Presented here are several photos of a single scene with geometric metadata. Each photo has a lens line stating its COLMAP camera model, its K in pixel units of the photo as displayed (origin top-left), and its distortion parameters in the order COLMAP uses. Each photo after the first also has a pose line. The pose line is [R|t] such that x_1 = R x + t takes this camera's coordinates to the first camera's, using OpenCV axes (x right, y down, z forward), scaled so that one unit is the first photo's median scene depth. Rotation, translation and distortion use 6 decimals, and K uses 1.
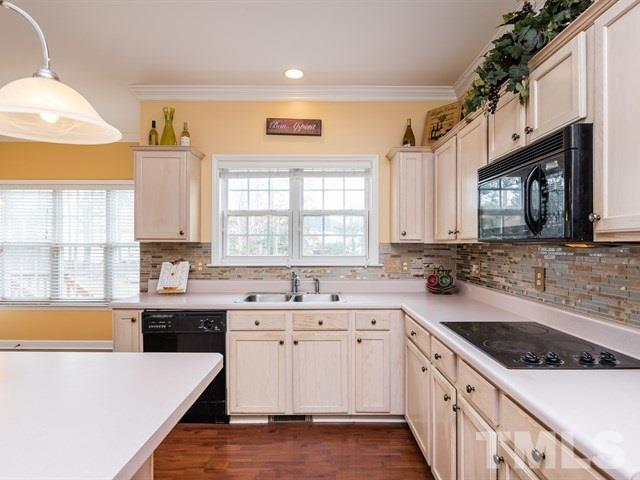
lens RADIAL K [[361.1, 0, 330.5], [0, 361.1, 246.8], [0, 0, 1]] dist [0.000446, 0.003139]
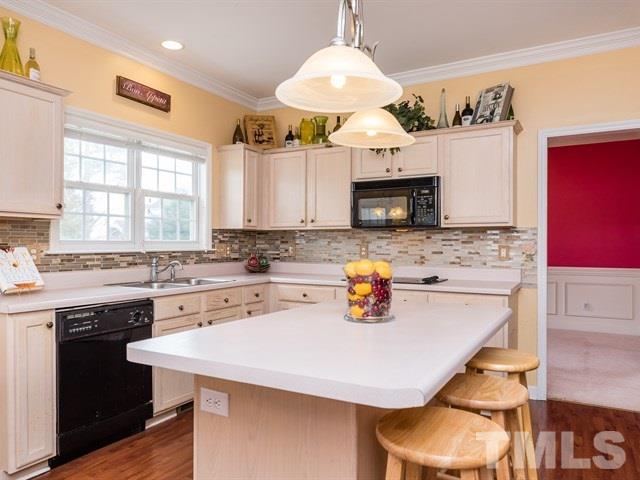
lens RADIAL K [[435.4, 0, 320.1], [0, 435.4, 245.8], [0, 0, 1]] dist [-0.003455, 0.021008]
pose [[0.518357, -0.005712, 0.855145, -0.813882], [0.002932, 0.999984, 0.004902, 0.035313], [-0.855159, -0.000034, 0.518365, 0.079797]]
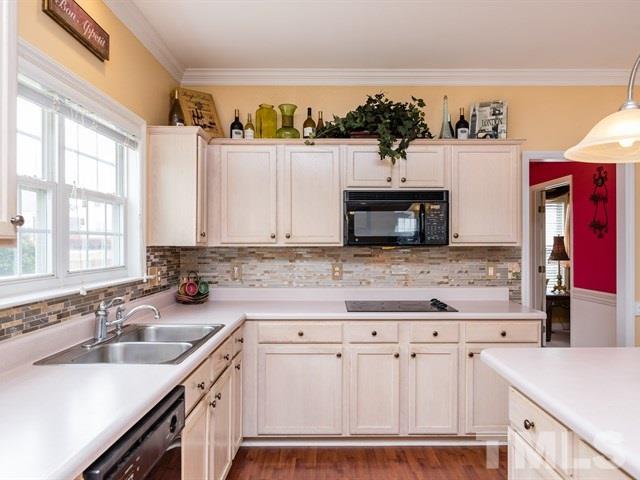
lens RADIAL K [[435.4, 0, 320.6], [0, 435.4, 244.8], [0, 0, 1]] dist [-0.003455, 0.021008]
pose [[0.041501, -0.005865, 0.999121, -0.734354], [0.006355, 0.999964, 0.005606, -0.016307], [-0.999118, 0.006117, 0.041537, 0.643416]]
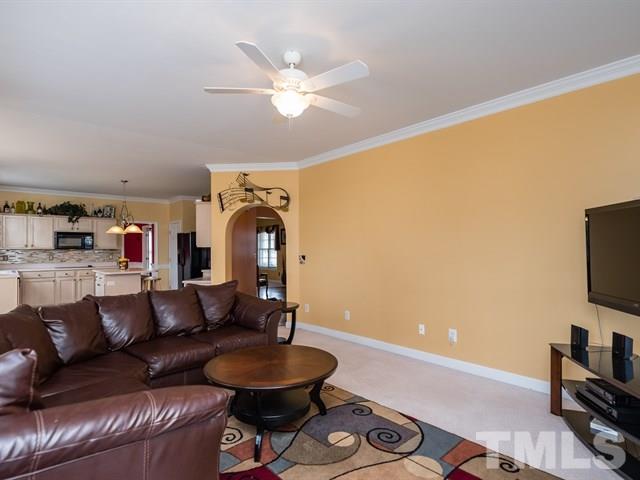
lens RADIAL K [[350.7, 0, 325.0], [0, 350.7, 246.6], [0, 0, 1]] dist [0.001721, -0.001421]
pose [[-0.657552, -0.000369, 0.753410, -2.991751], [0.004061, 0.999984, 0.004034, -0.027569], [-0.753399, 0.005712, -0.657539, 0.831551]]
